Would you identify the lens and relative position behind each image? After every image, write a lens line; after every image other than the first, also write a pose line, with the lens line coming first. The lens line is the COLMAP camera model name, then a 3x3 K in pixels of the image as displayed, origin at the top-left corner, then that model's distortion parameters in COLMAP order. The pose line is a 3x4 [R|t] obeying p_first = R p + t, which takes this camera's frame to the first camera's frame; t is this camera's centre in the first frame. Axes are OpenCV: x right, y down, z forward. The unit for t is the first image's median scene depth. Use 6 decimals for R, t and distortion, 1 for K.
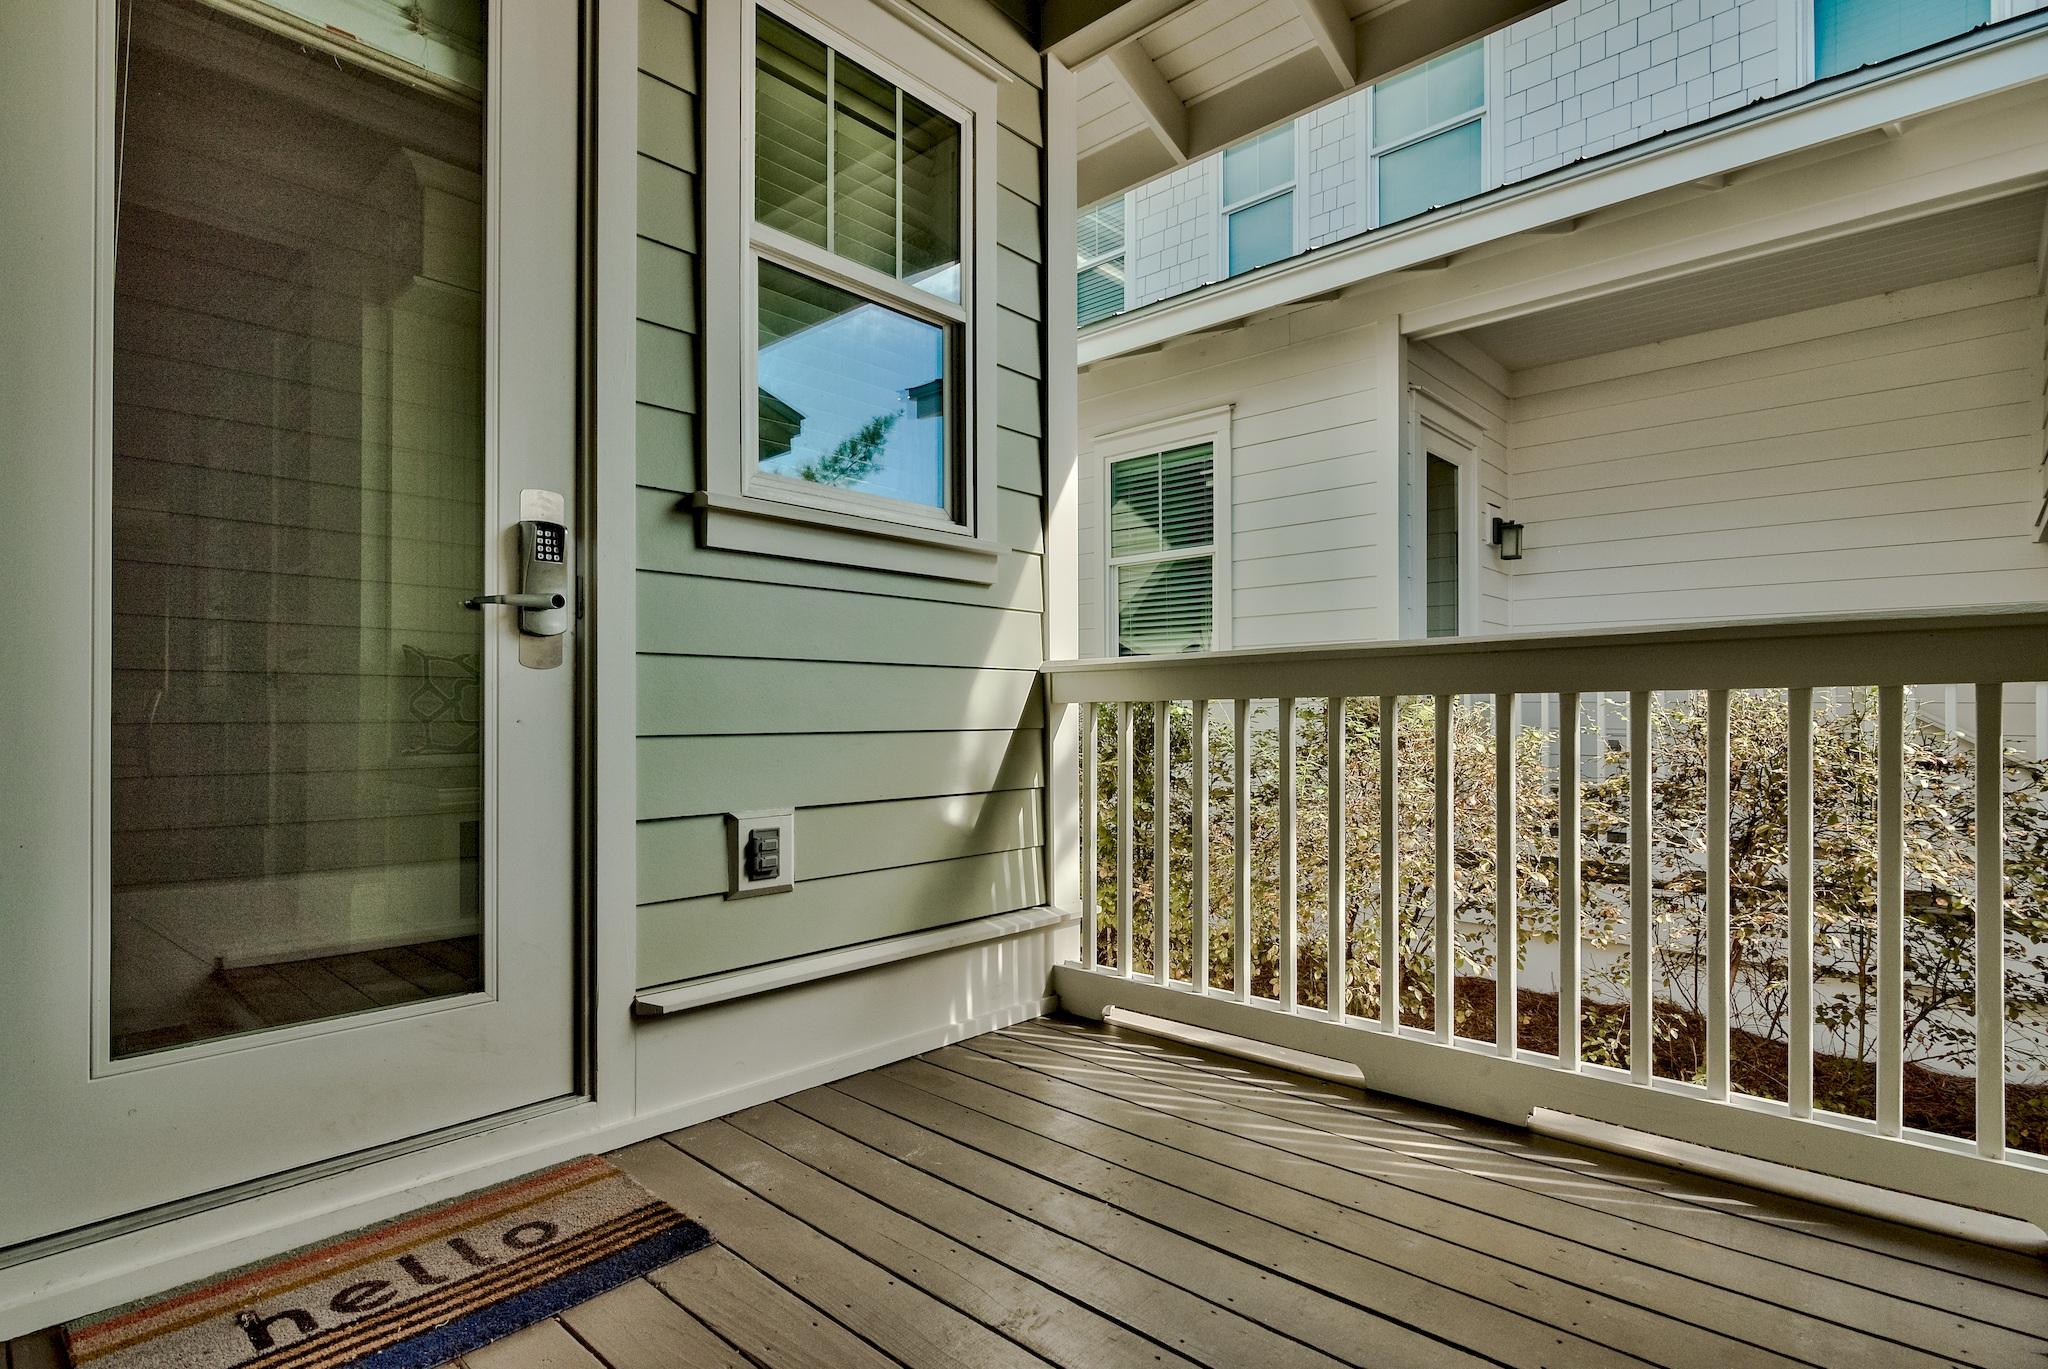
lens RADIAL K [[1020.2, 0, 1016.5], [0, 1020.2, 687.9], [0, 0, 1]] dist [-0.001667, 0.000155]
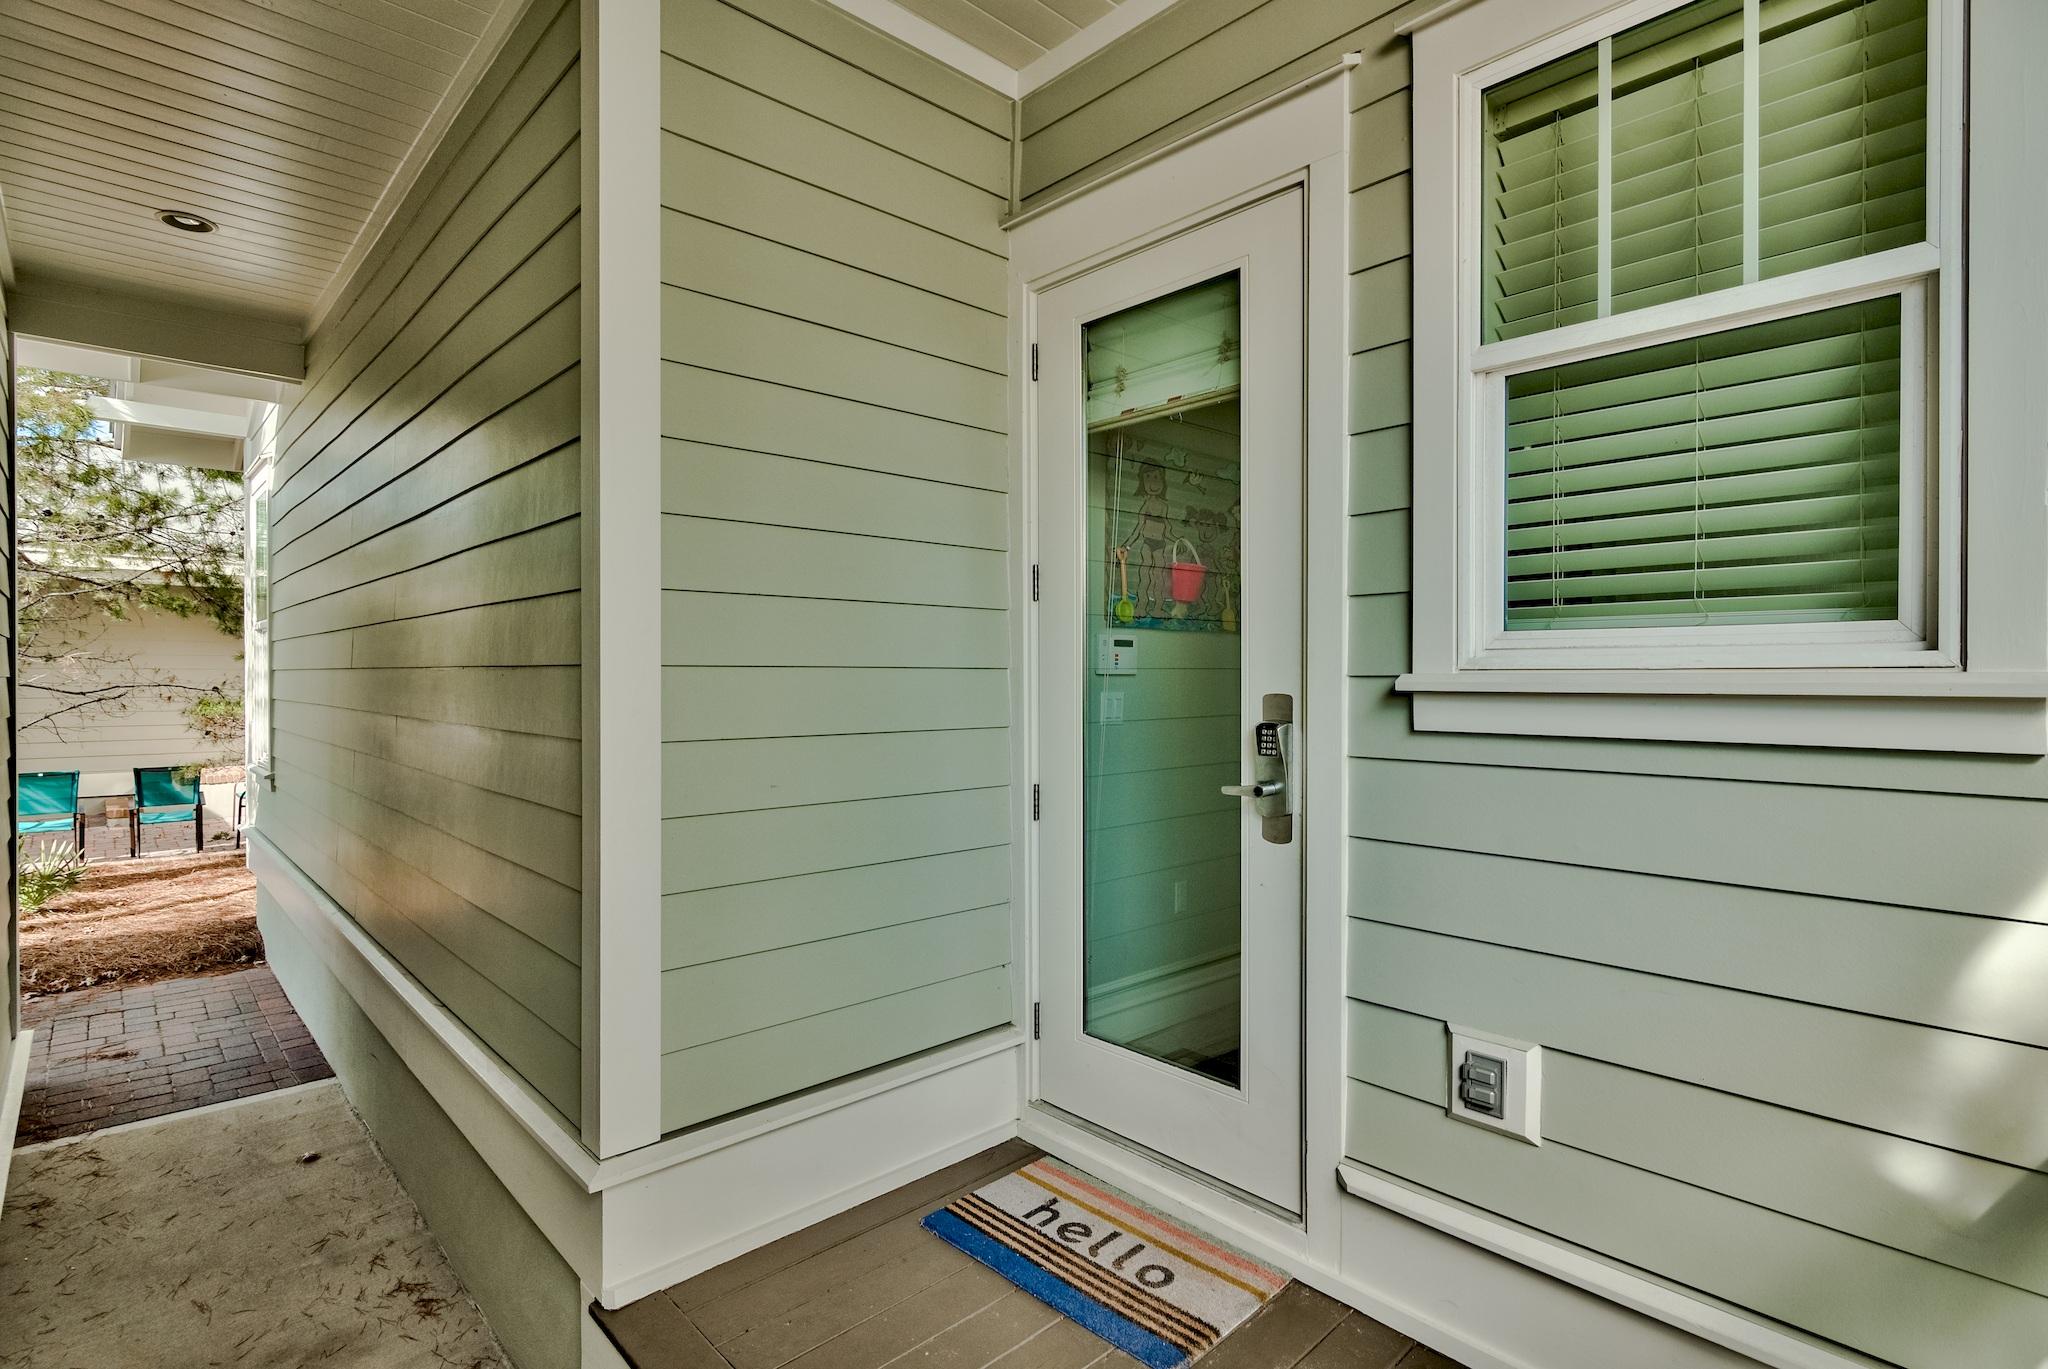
lens RADIAL K [[1006.7, 0, 1068.3], [0, 1006.7, 685.5], [0, 0, 1]] dist [-0.002539, -0.000383]
pose [[-0.052883, 0.007580, -0.998572, 0.636849], [0.012942, 0.999892, 0.006905, -0.190049], [0.998517, -0.012558, -0.052975, 0.727183]]
